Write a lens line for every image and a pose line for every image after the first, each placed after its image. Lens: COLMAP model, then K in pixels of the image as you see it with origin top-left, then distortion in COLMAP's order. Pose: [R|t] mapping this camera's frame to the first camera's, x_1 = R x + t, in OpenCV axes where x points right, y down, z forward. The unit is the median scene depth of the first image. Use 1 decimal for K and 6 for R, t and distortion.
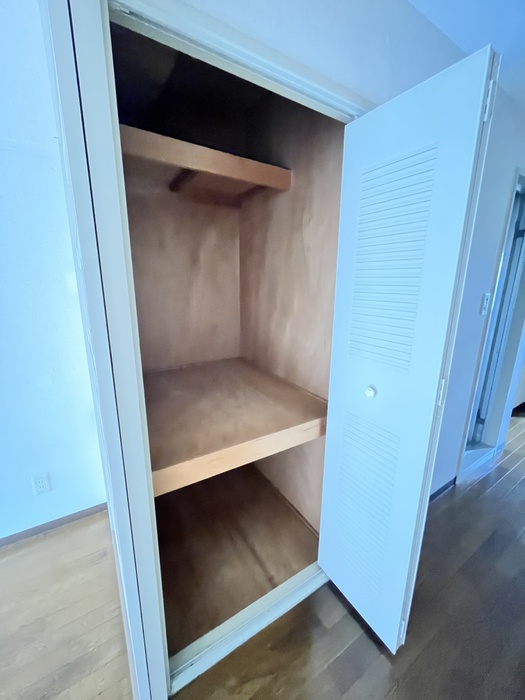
lens RADIAL K [[282.9, 0, 262.5], [0, 282.9, 350.0], [0, 0, 1]] dist [0.002555, 0.000088]
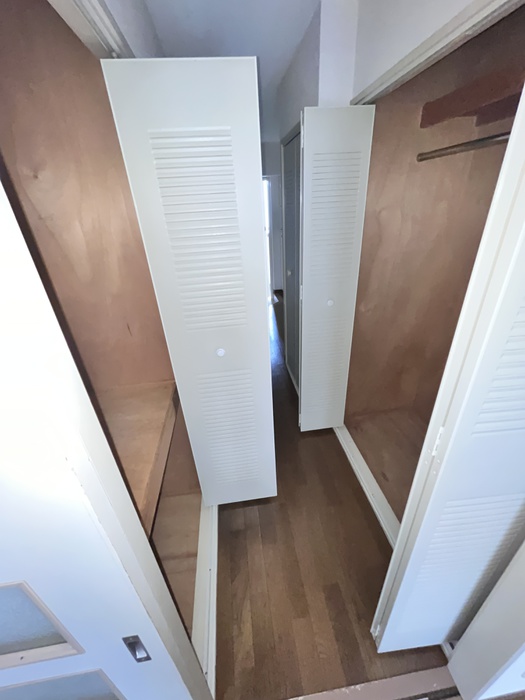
lens RADIAL K [[282.9, 0, 262.5], [0, 282.9, 350.0], [0, 0, 1]] dist [0.002555, 0.000088]
pose [[0.420368, -0.454200, 0.785489, -0.378284], [0.275156, 0.888740, 0.366649, -0.195726], [-0.864627, 0.062004, 0.498573, 0.222387]]
